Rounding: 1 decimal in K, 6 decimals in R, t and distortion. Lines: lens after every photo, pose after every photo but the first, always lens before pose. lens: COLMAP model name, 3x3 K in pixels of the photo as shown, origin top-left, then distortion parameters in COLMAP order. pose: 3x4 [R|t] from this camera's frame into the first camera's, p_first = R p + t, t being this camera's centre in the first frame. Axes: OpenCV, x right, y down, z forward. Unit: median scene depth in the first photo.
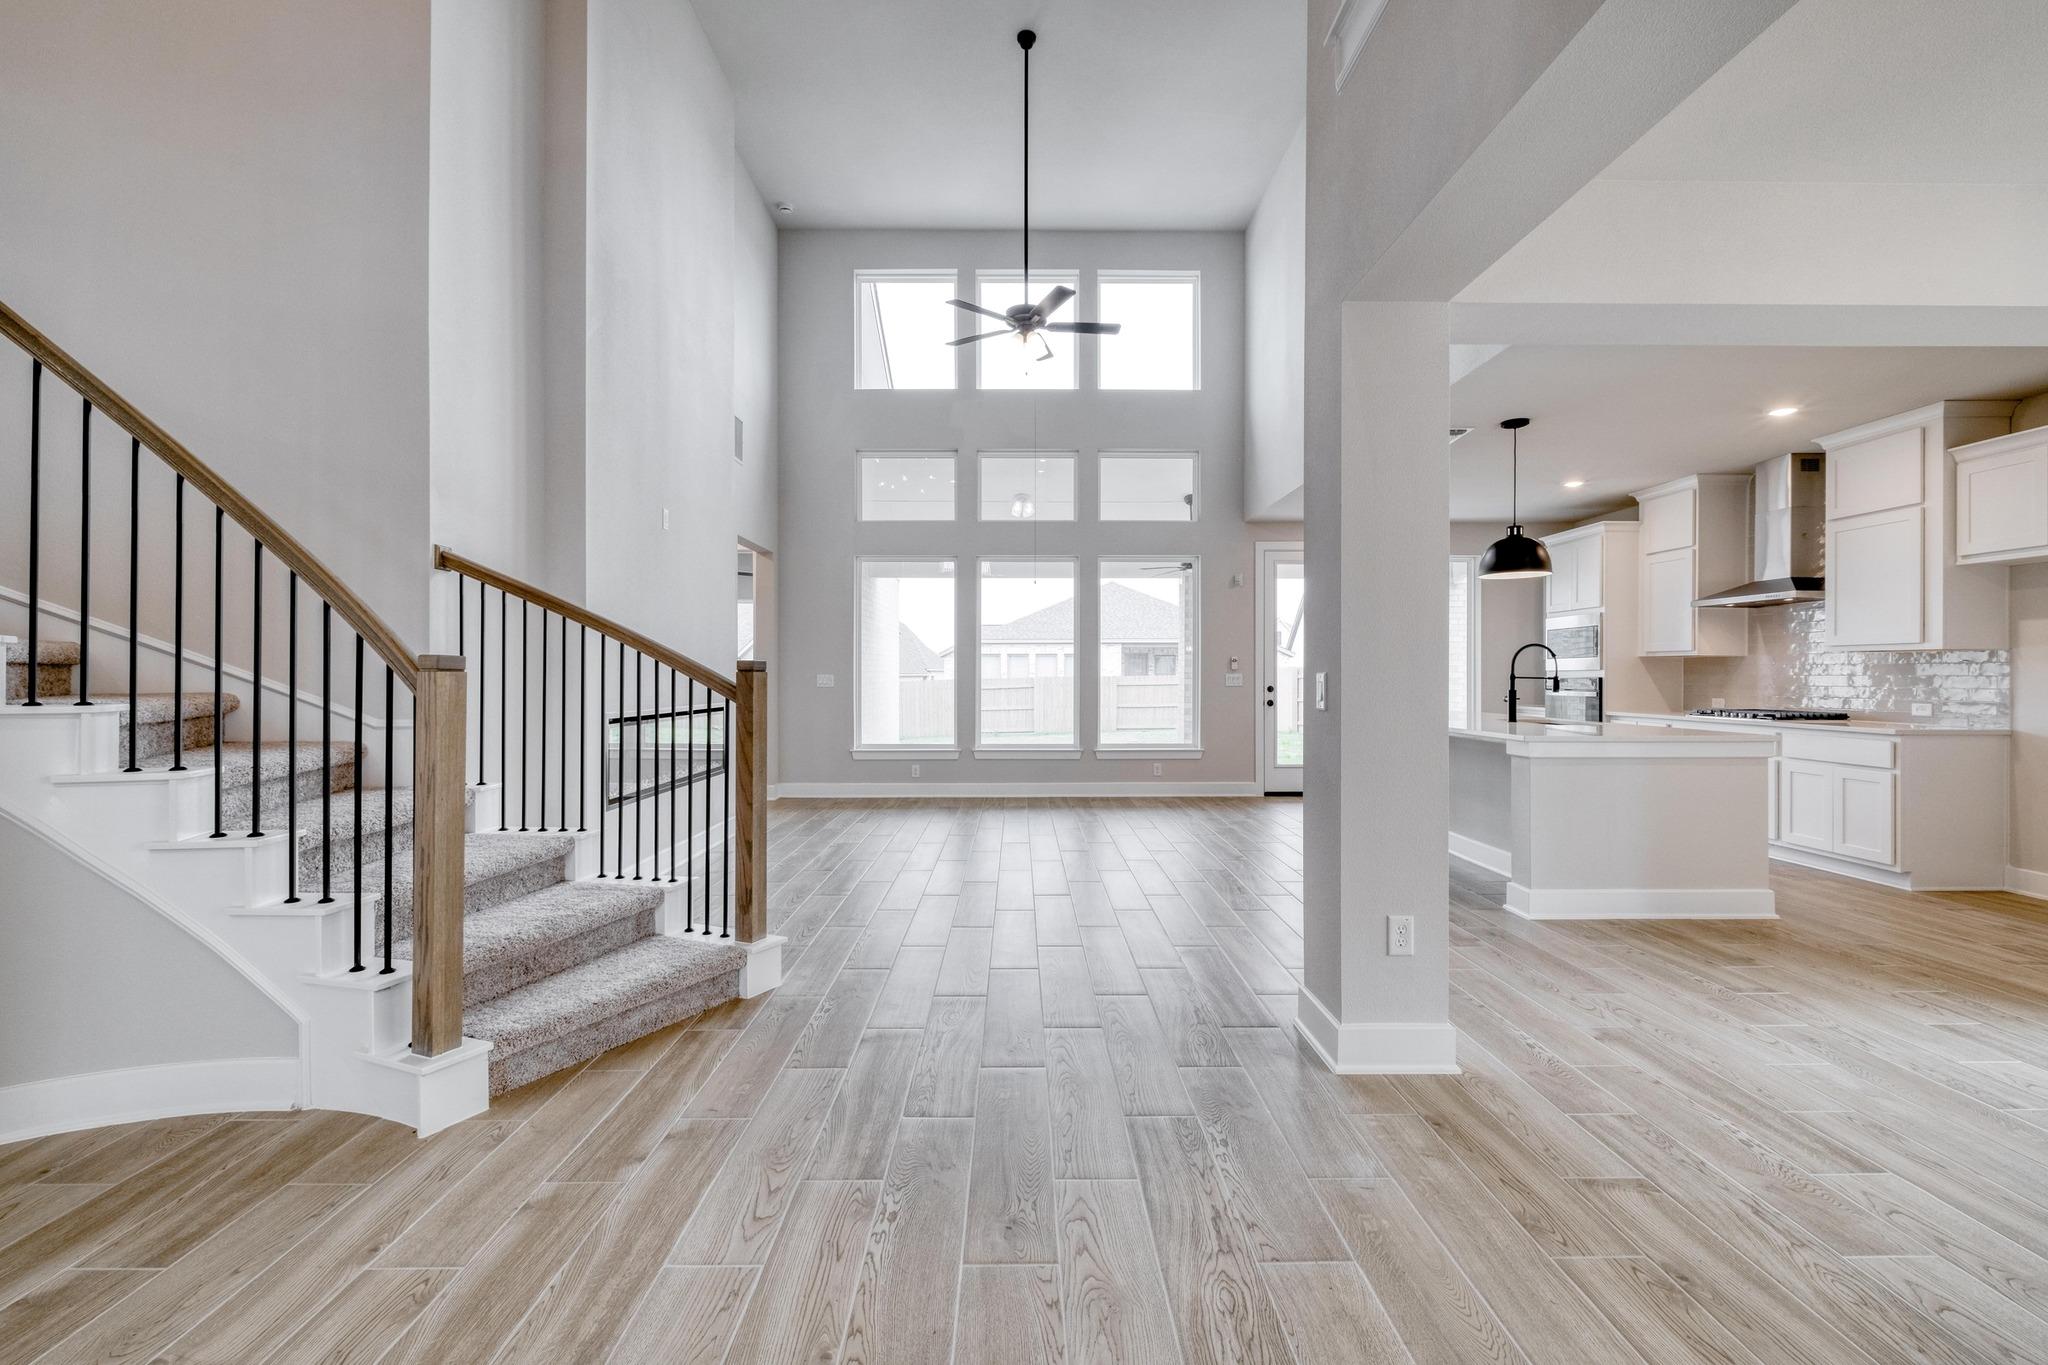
lens RADIAL K [[879.5, 0, 1032.7], [0, 879.5, 668.4], [0, 0, 1]] dist [0.008459, -0.004475]
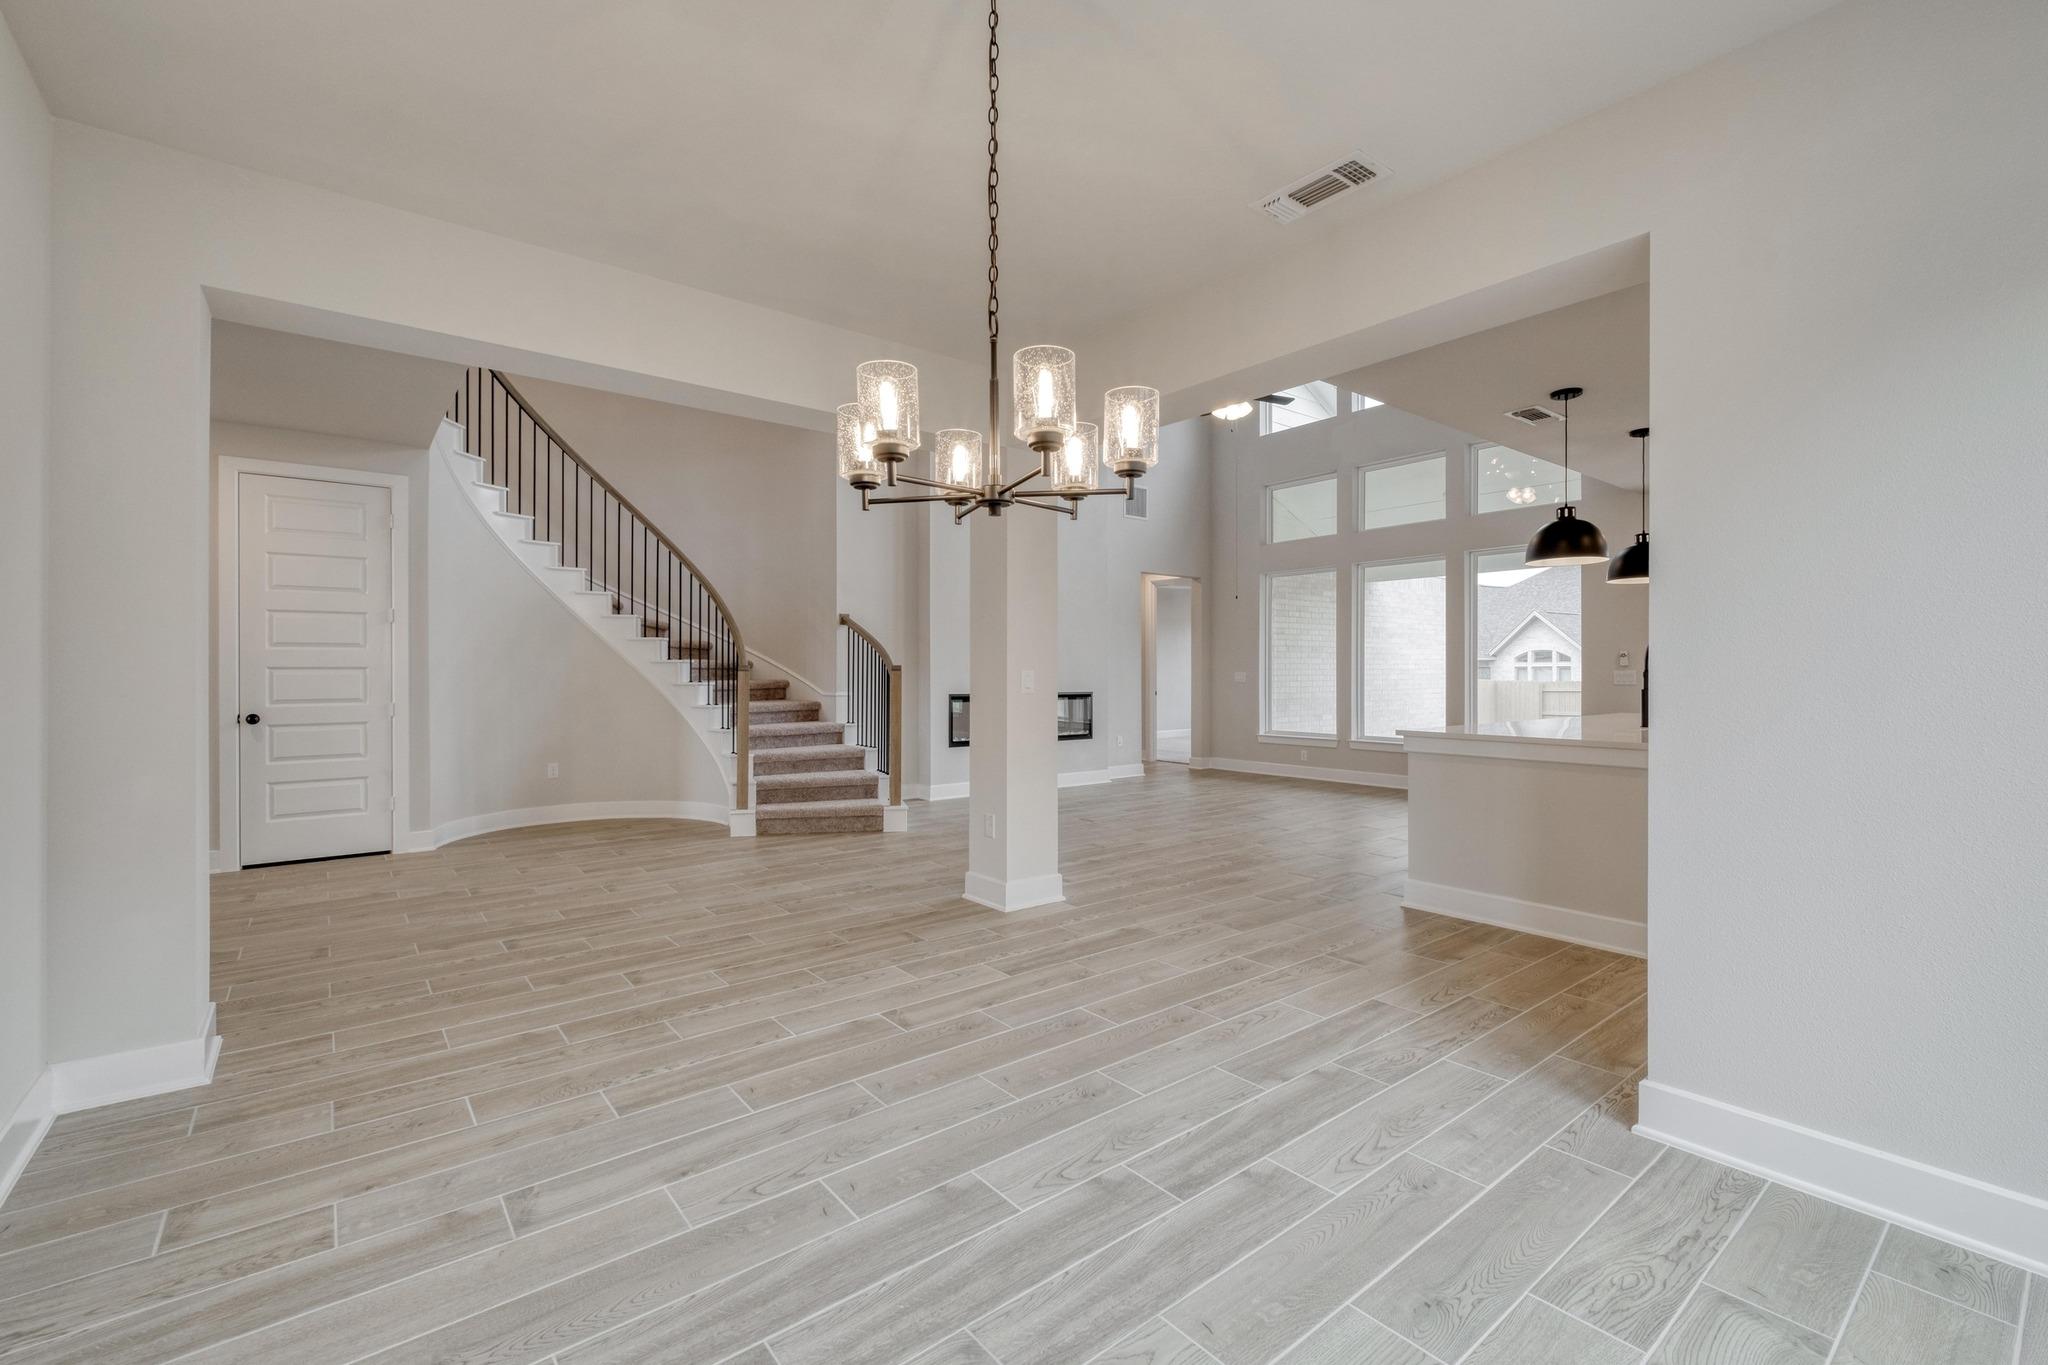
lens RADIAL K [[879.5, 0, 1029.0], [0, 879.5, 675.6], [0, 0, 1]] dist [0.008459, -0.004475]
pose [[0.613053, 0.002883, -0.790036, 0.922862], [0.006359, 0.999943, 0.008583, -0.001110], [0.790016, -0.010286, 0.613000, 0.010790]]
